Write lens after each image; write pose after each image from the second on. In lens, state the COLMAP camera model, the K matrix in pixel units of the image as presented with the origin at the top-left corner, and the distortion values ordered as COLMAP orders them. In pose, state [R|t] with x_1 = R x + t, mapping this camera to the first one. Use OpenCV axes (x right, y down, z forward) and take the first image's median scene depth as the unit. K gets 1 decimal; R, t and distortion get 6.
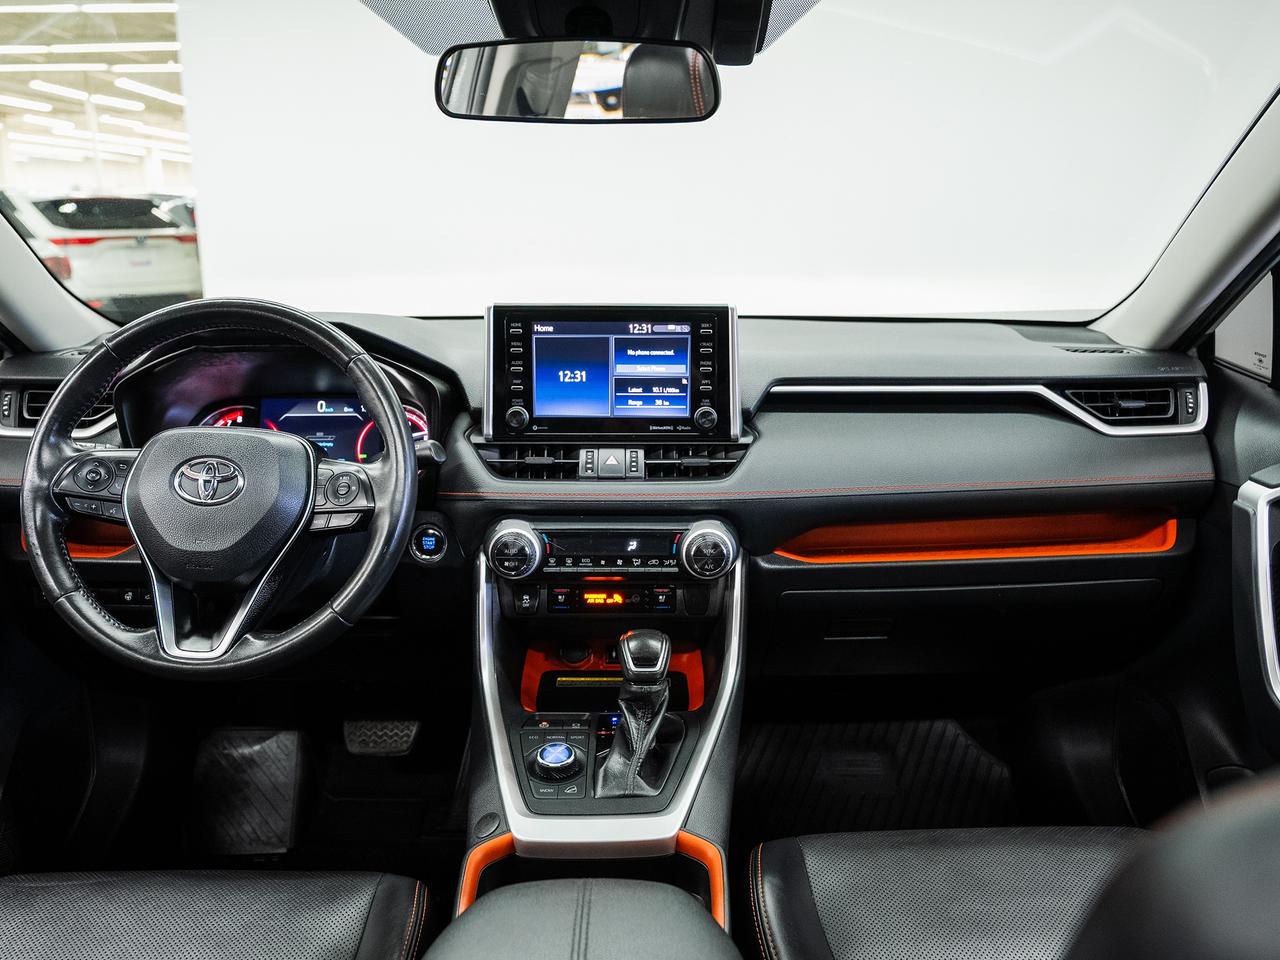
lens RADIAL K [[897.3, 0, 640.0], [0, 897.3, 480.0], [0, 0, 1]] dist [-0.000430, -0.000012]
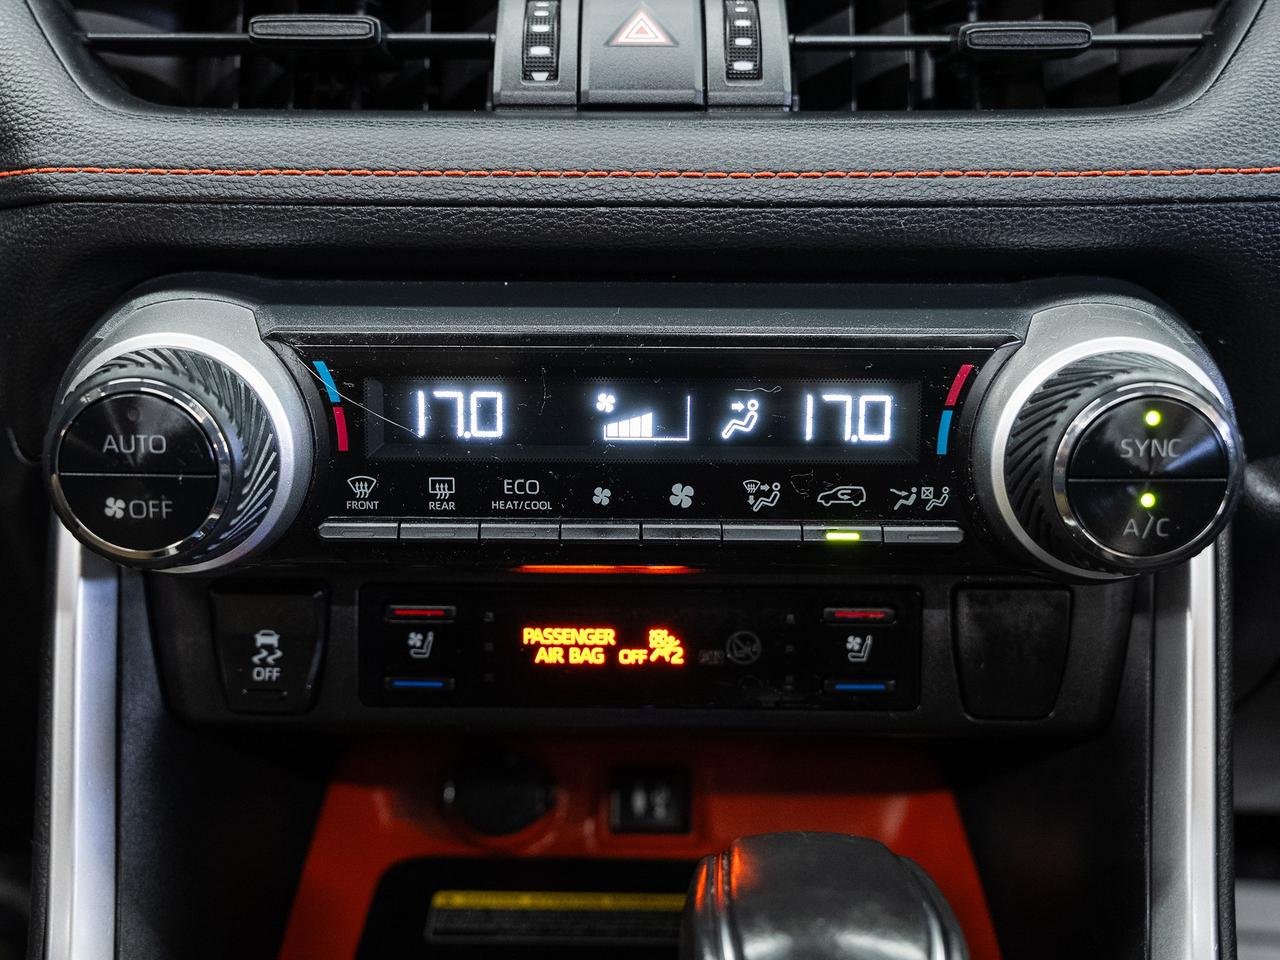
lens RADIAL K [[1051.7, 0, 640.0], [0, 1051.7, 480.0], [0, 0, 1]] dist [0.005348, 0.002302]
pose [[0.999985, 0.005278, -0.001497, -0.031451], [-0.005016, 0.990117, 0.140156, 0.052211], [0.002222, -0.140146, 0.990128, 0.739916]]
